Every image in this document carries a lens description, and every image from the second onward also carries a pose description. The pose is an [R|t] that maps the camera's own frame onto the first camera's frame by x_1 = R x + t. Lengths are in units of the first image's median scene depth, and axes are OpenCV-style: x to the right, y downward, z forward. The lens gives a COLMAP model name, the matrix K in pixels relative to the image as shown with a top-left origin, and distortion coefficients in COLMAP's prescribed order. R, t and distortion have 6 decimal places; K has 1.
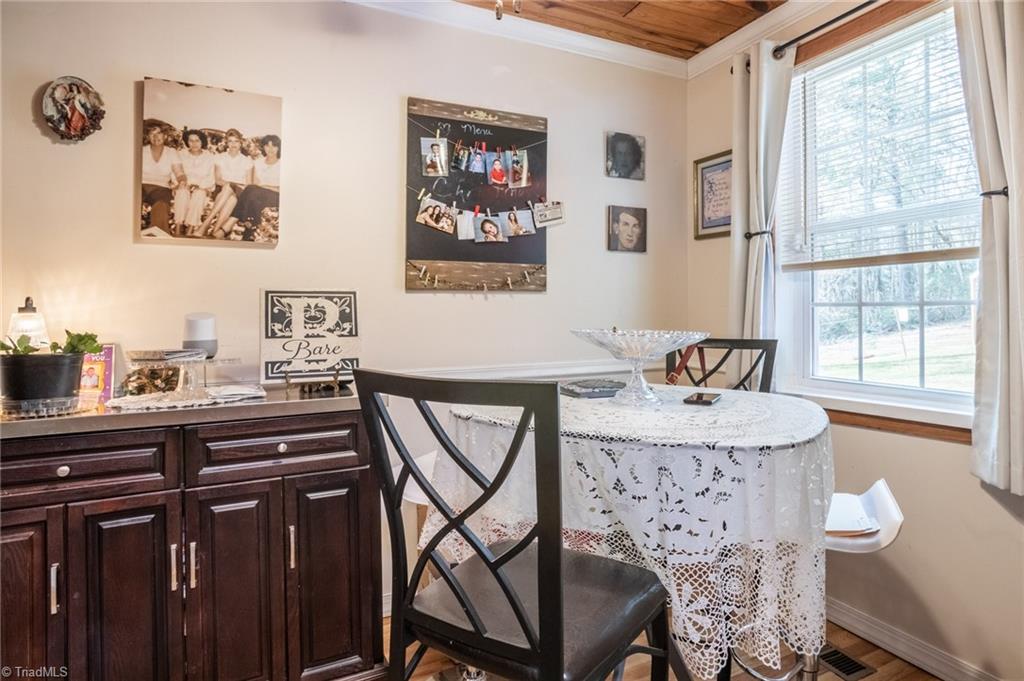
lens RADIAL K [[610.6, 0, 548.1], [0, 610.6, 332.8], [0, 0, 1]] dist [-0.075896, 0.052308]
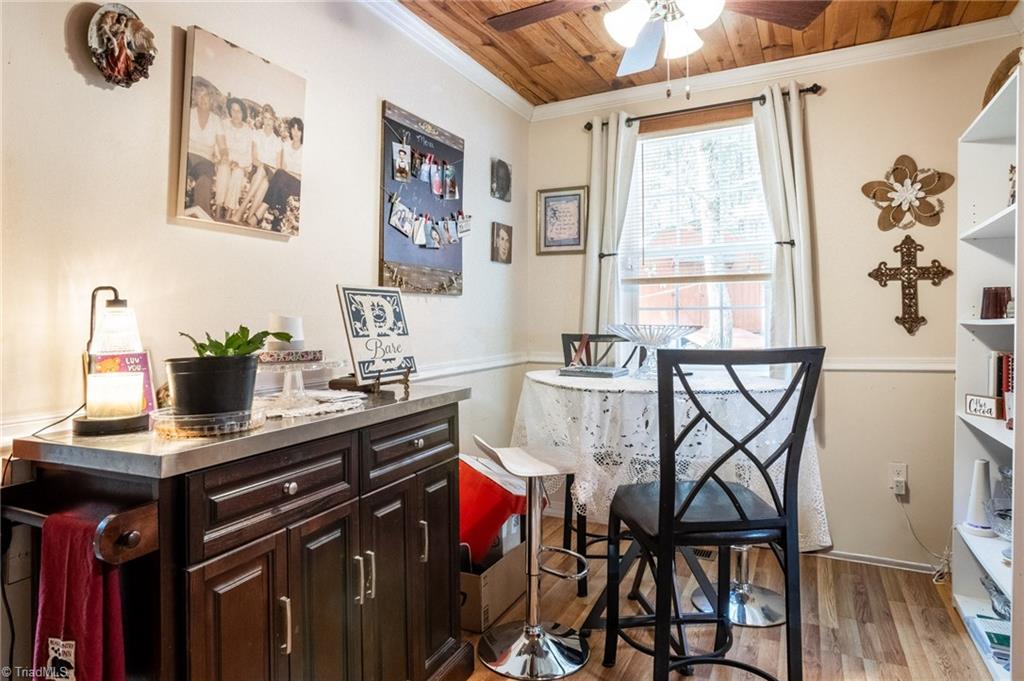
lens RADIAL K [[610.6, 0, 548.1], [0, 610.6, 332.8], [0, 0, 1]] dist [-0.075896, 0.052308]
pose [[0.789618, -0.016078, 0.613388, -0.756022], [0.025780, 0.999643, -0.006985, 0.015335], [-0.613057, 0.021329, 0.789751, 0.049600]]
